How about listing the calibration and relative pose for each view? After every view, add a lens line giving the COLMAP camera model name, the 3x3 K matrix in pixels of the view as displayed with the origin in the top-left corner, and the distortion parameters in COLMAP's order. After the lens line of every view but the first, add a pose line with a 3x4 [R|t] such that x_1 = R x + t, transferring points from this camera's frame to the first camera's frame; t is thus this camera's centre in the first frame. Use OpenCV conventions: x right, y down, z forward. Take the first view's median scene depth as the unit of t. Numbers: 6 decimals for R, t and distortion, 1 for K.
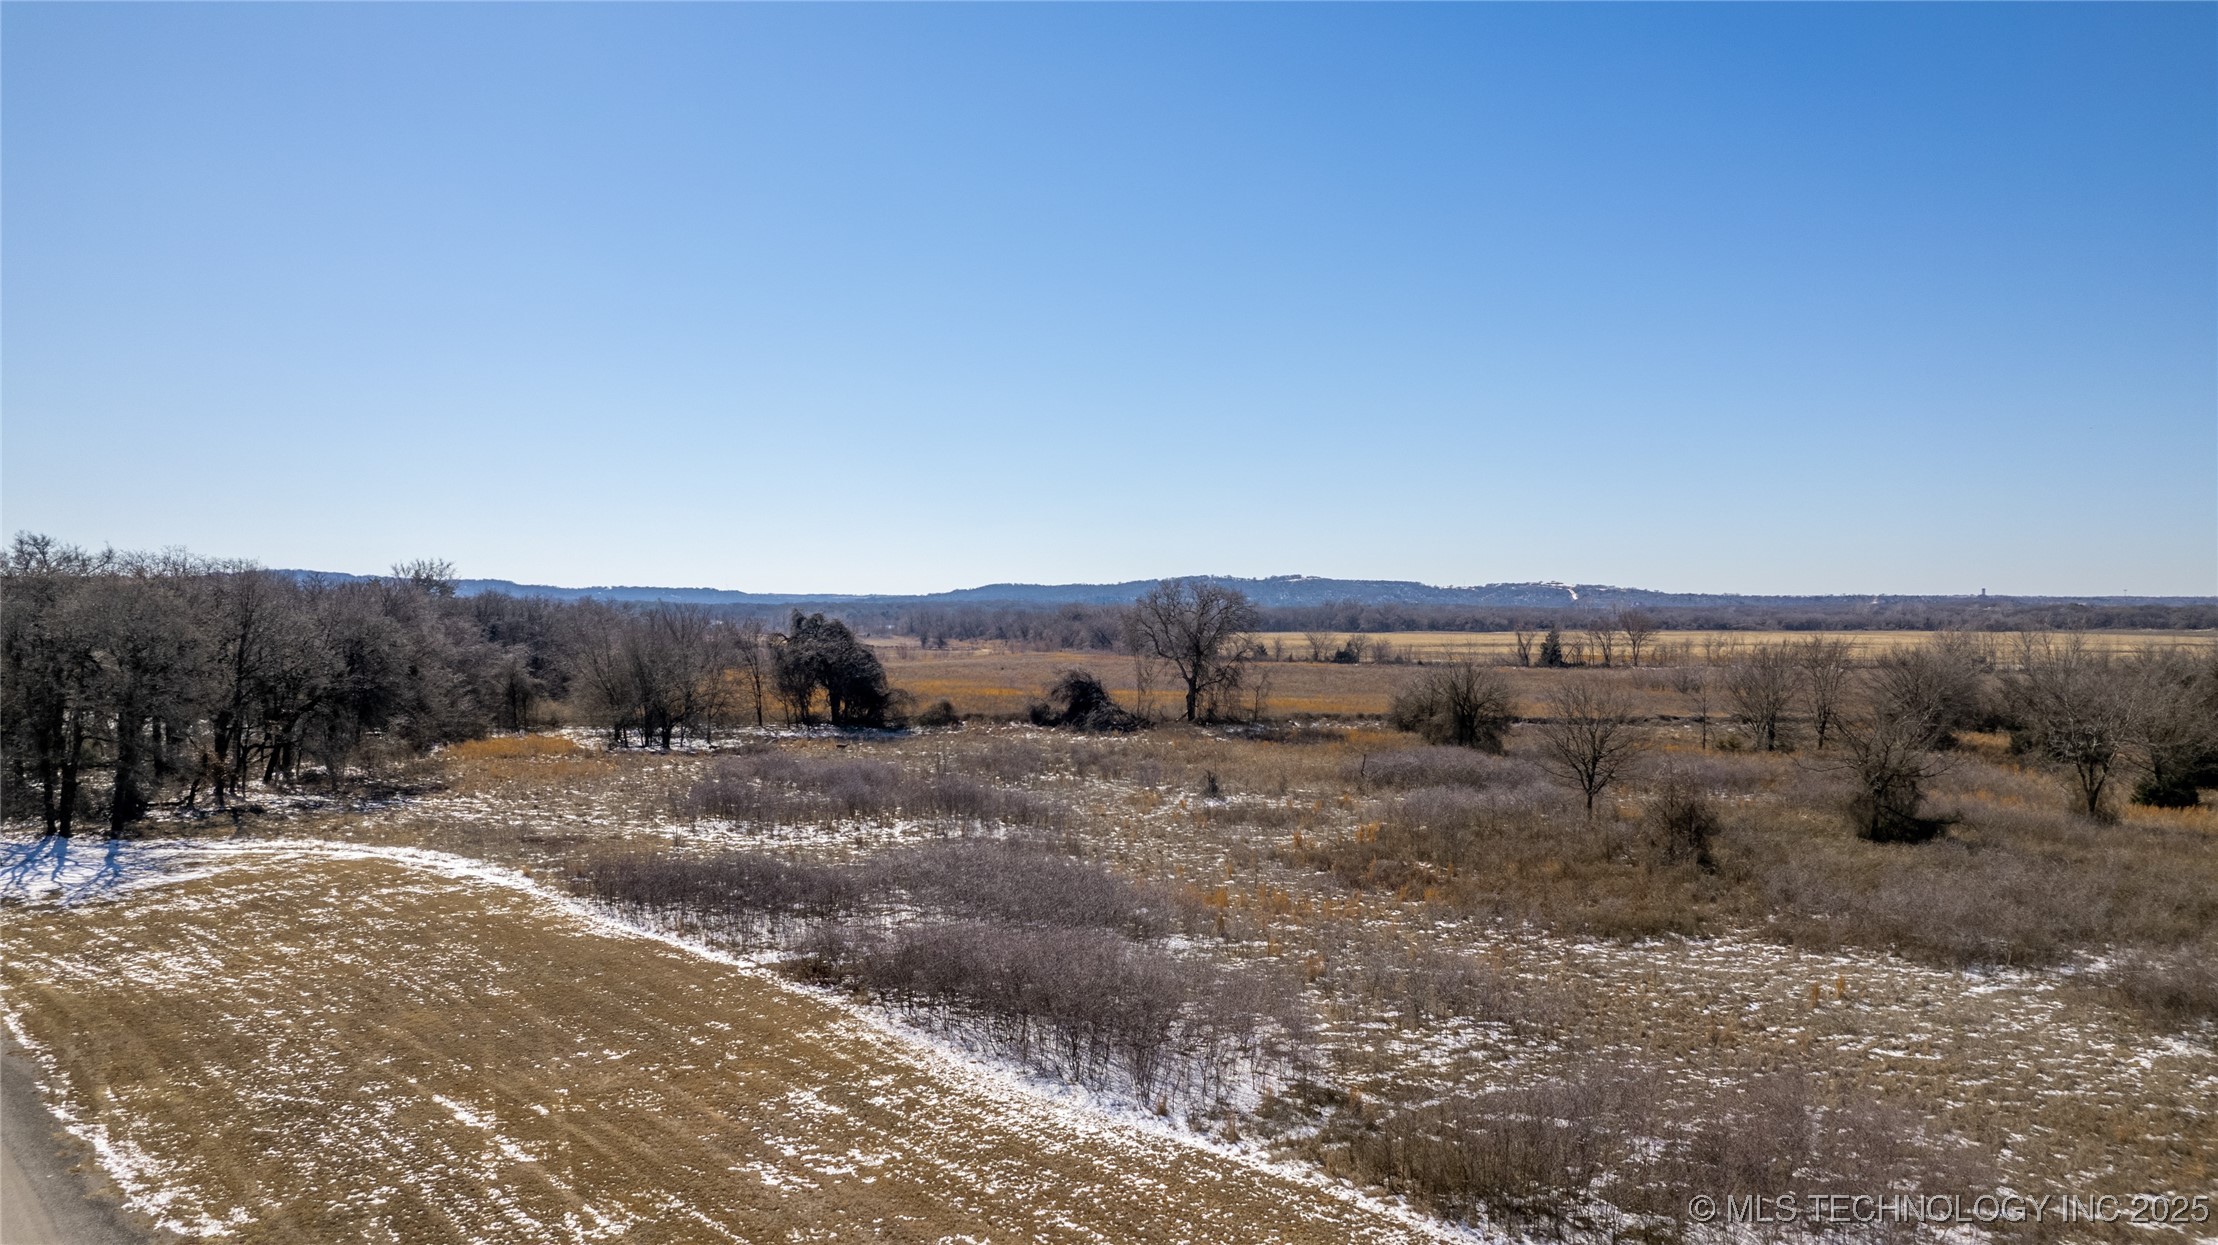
lens RADIAL K [[1424.8, 0, 1109.0], [0, 1424.8, 622.5], [0, 0, 1]] dist [-0.065526, 0.050680]
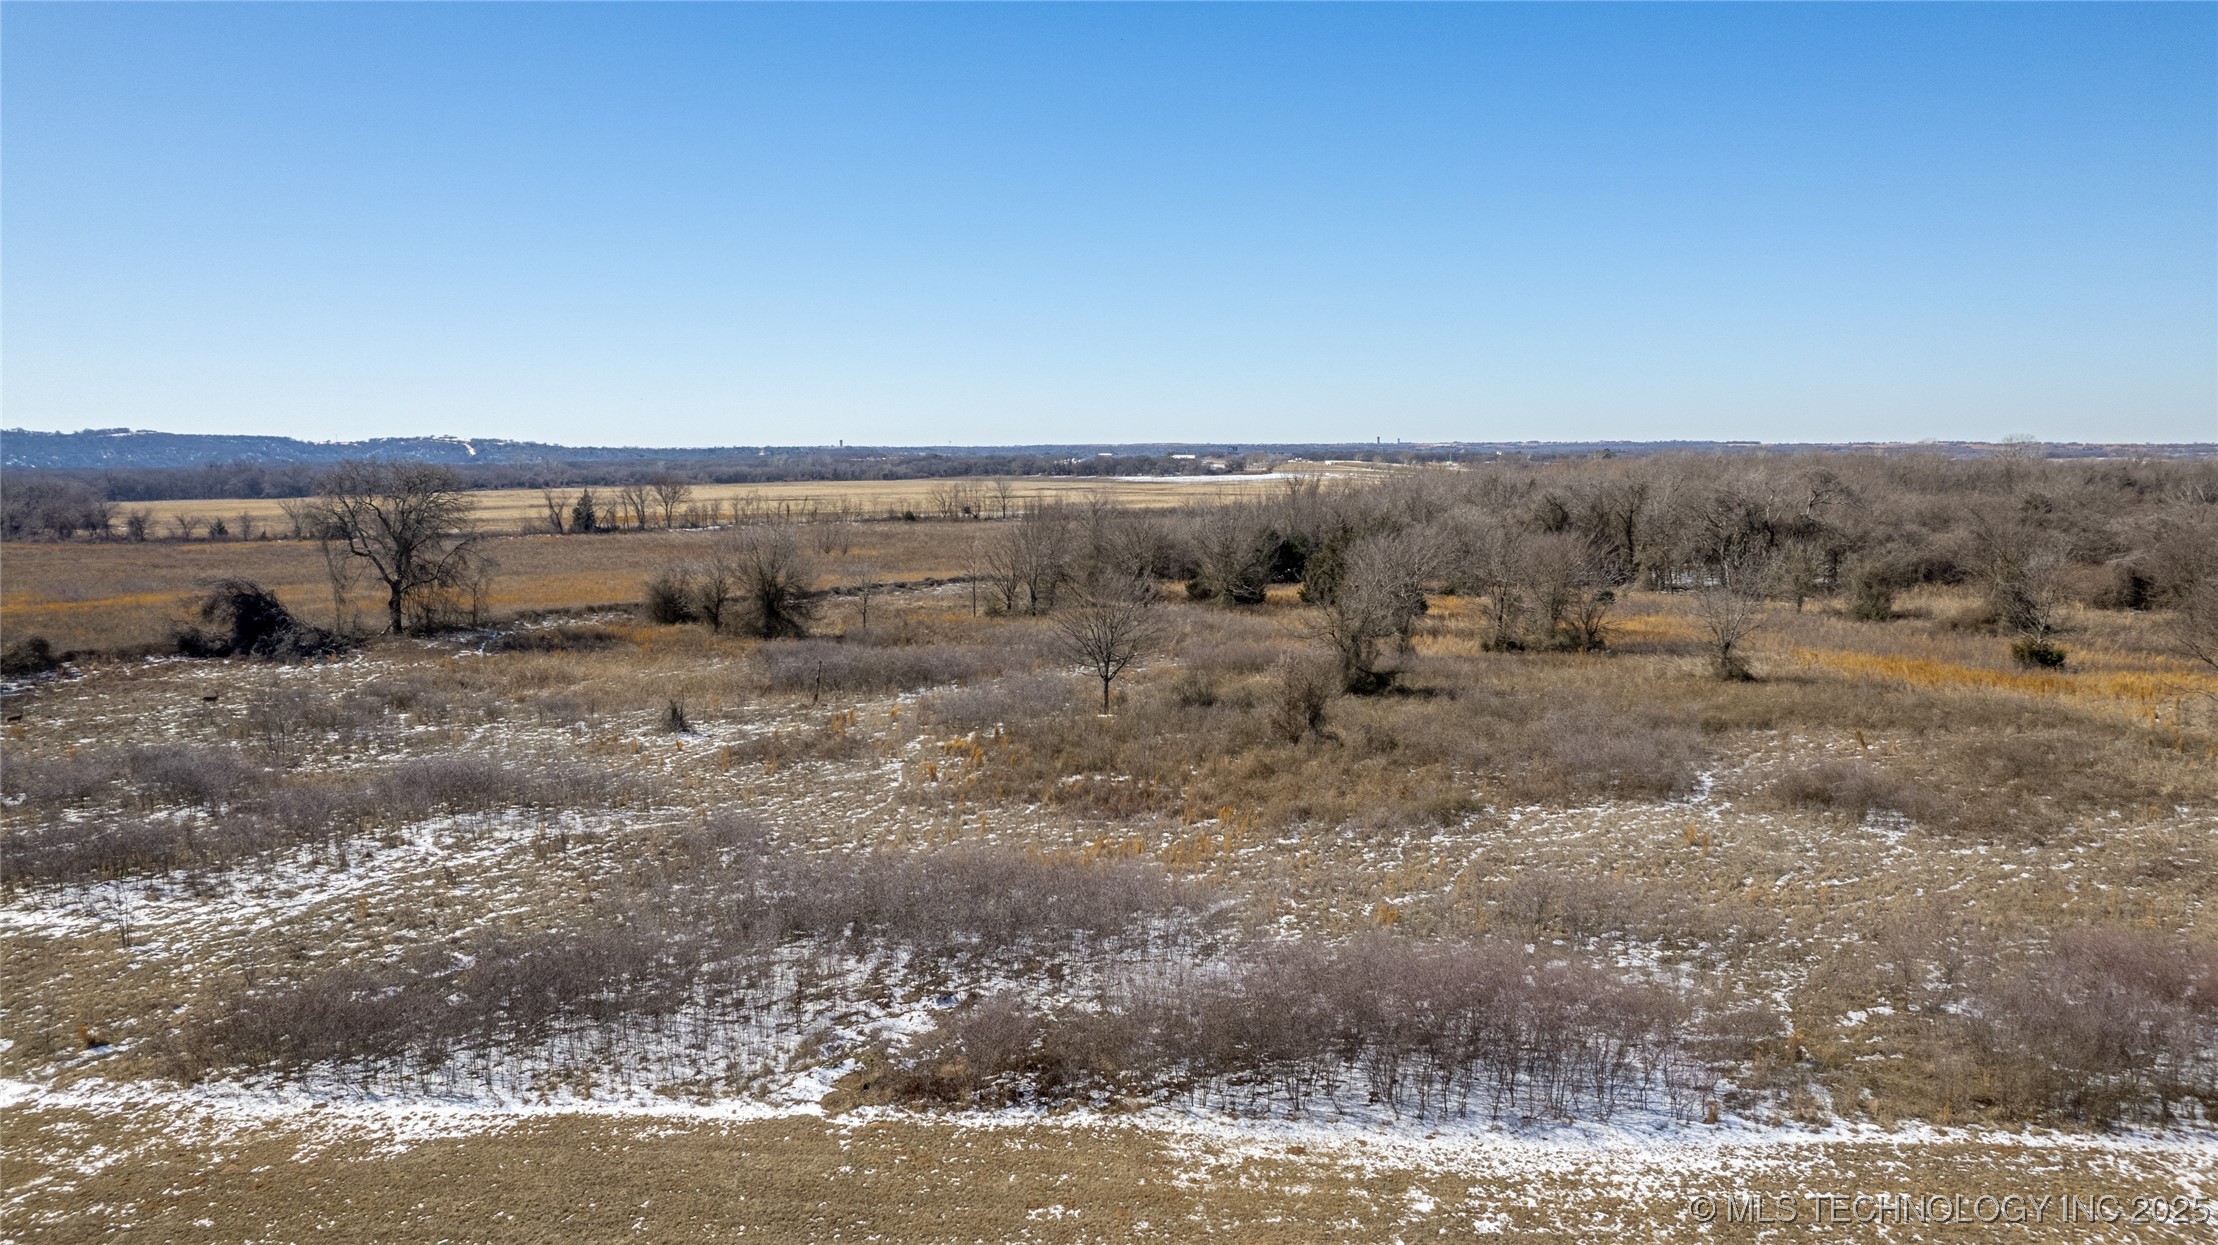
lens RADIAL K [[1424.8, 0, 1109.0], [0, 1424.8, 622.5], [0, 0, 1]] dist [-0.065526, 0.050680]
pose [[0.731034, -0.088422, 0.676588, -0.189515], [0.017916, 0.993714, 0.110510, -0.017719], [-0.682106, -0.068665, 0.728022, 0.144186]]
